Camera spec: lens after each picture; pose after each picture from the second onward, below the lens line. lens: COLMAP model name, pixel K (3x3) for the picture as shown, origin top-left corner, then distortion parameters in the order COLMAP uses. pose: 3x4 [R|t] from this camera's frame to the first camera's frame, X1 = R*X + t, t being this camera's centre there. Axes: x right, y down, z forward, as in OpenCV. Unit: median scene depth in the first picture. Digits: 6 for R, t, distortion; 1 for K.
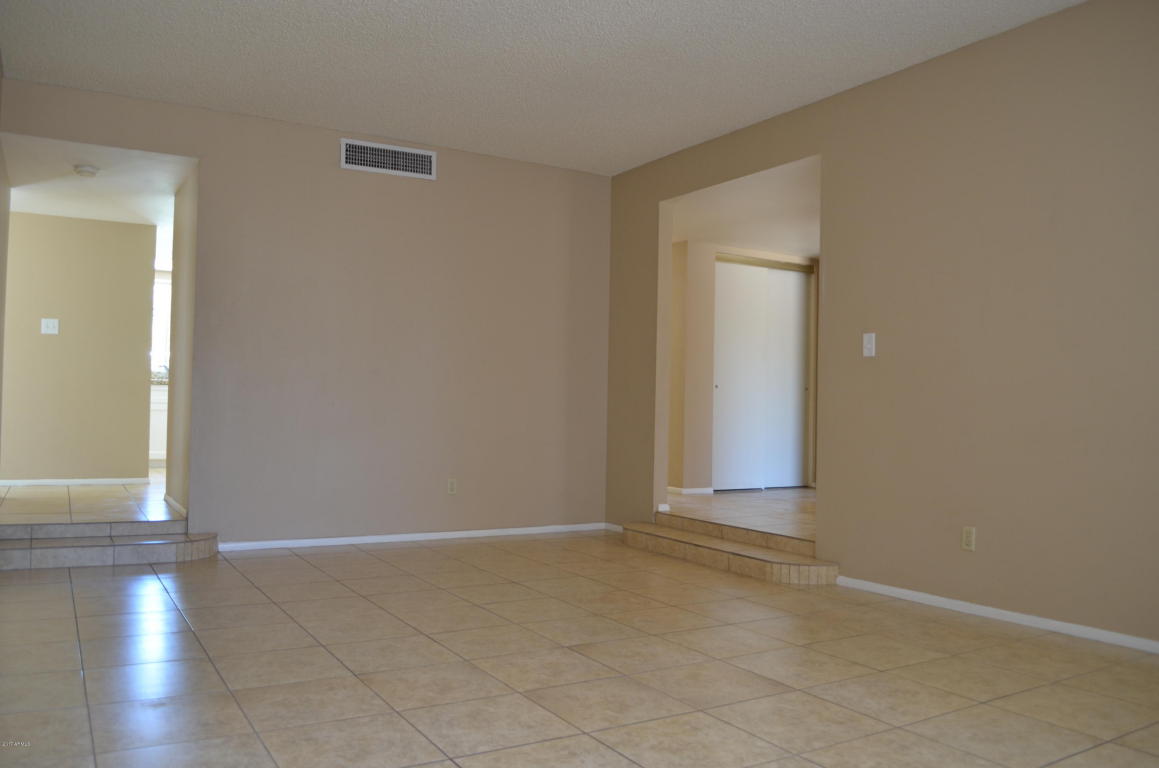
lens RADIAL K [[906.1, 0, 577.9], [0, 906.1, 379.4], [0, 0, 1]] dist [-0.088798, 0.016646]
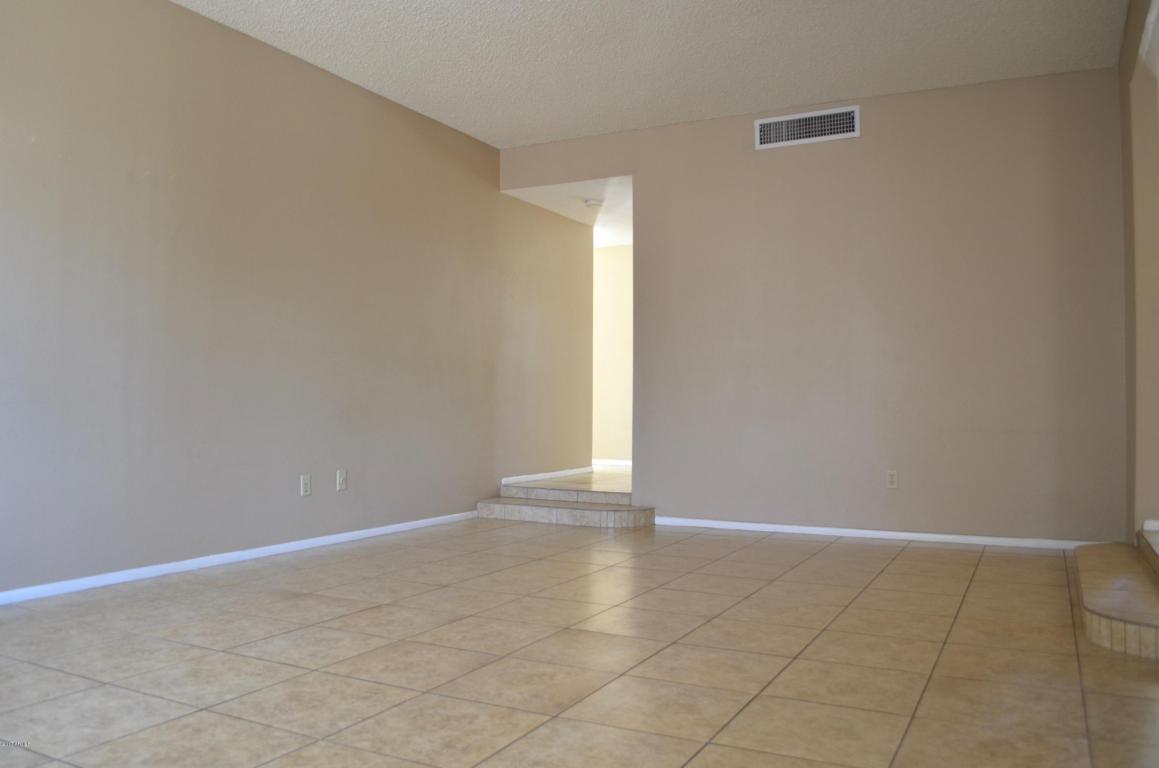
lens RADIAL K [[906.1, 0, 580.2], [0, 906.1, 386.4], [0, 0, 1]] dist [-0.088798, 0.016646]
pose [[0.530595, -0.033002, -0.846983, 0.567576], [0.031463, 0.999320, -0.019228, 0.046725], [0.847041, -0.016446, 0.531273, 0.372224]]
